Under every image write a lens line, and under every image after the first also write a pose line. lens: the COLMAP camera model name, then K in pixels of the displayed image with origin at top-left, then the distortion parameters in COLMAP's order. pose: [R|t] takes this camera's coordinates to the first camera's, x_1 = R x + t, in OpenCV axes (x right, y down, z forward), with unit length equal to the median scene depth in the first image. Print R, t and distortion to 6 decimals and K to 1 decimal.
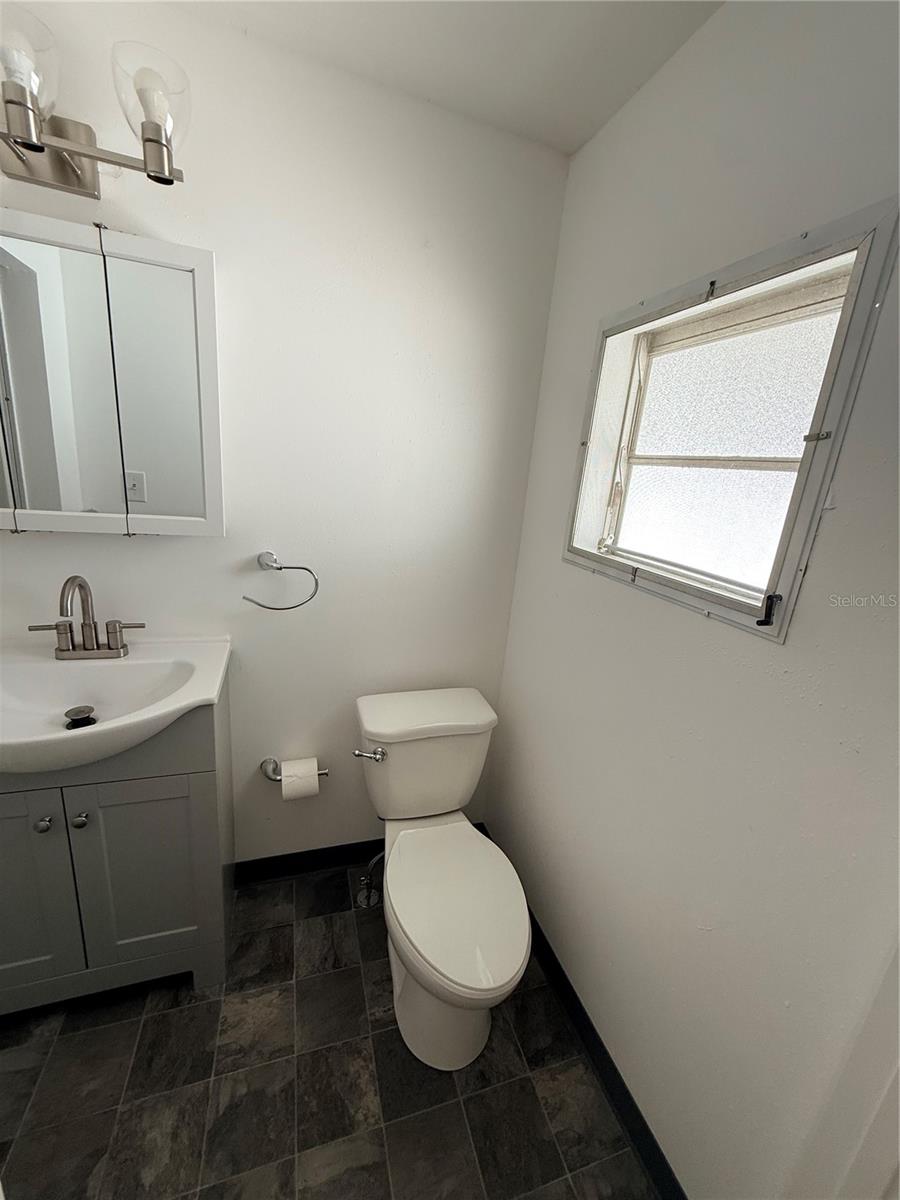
lens RADIAL K [[477.4, 0, 452.7], [0, 477.4, 600.7], [0, 0, 1]] dist [0.000357, 0.000198]
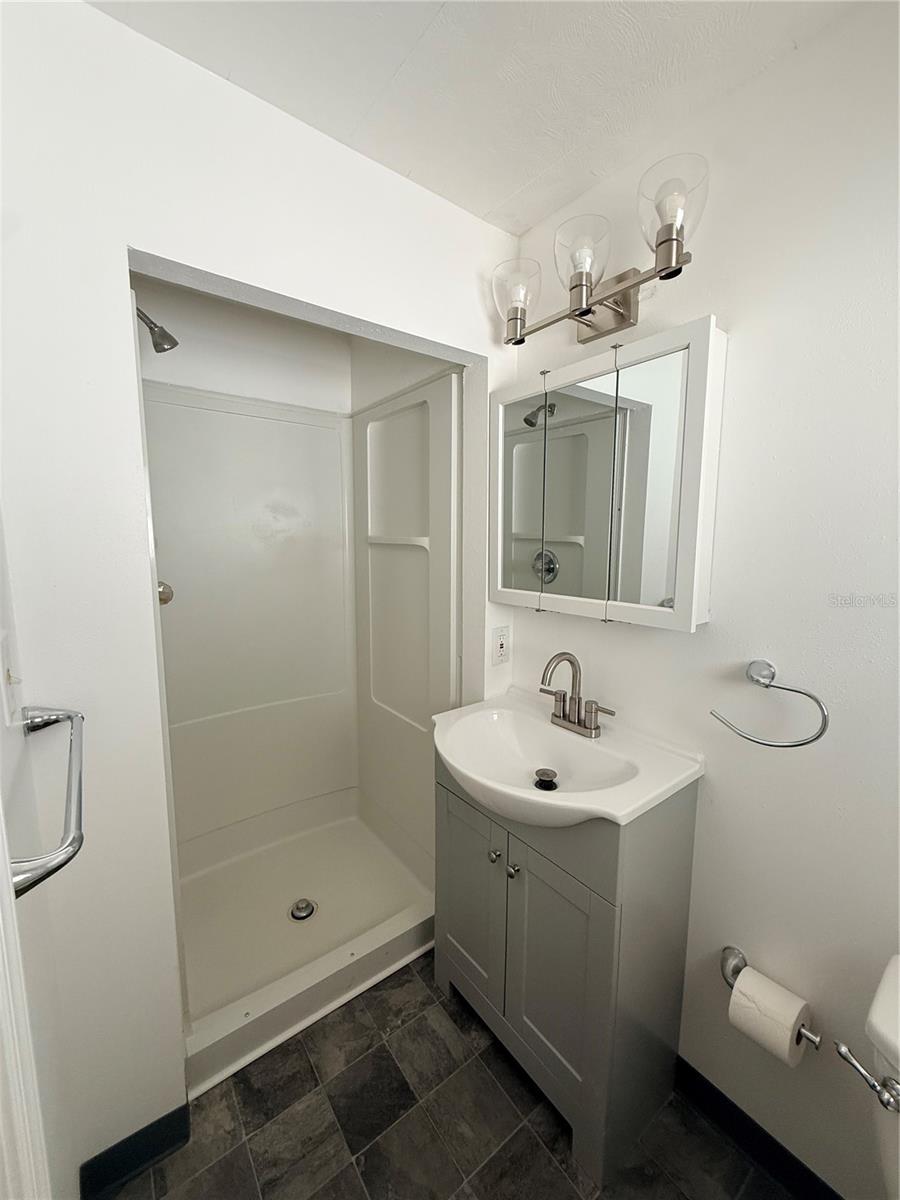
lens RADIAL K [[477.4, 0, 451.9], [0, 477.4, 599.6], [0, 0, 1]] dist [0.000357, 0.000198]
pose [[0.322891, 0.034515, -0.945806, 0.169210], [-0.228931, 0.972507, -0.042666, -0.059076], [0.918331, 0.230301, 0.321916, 0.337872]]
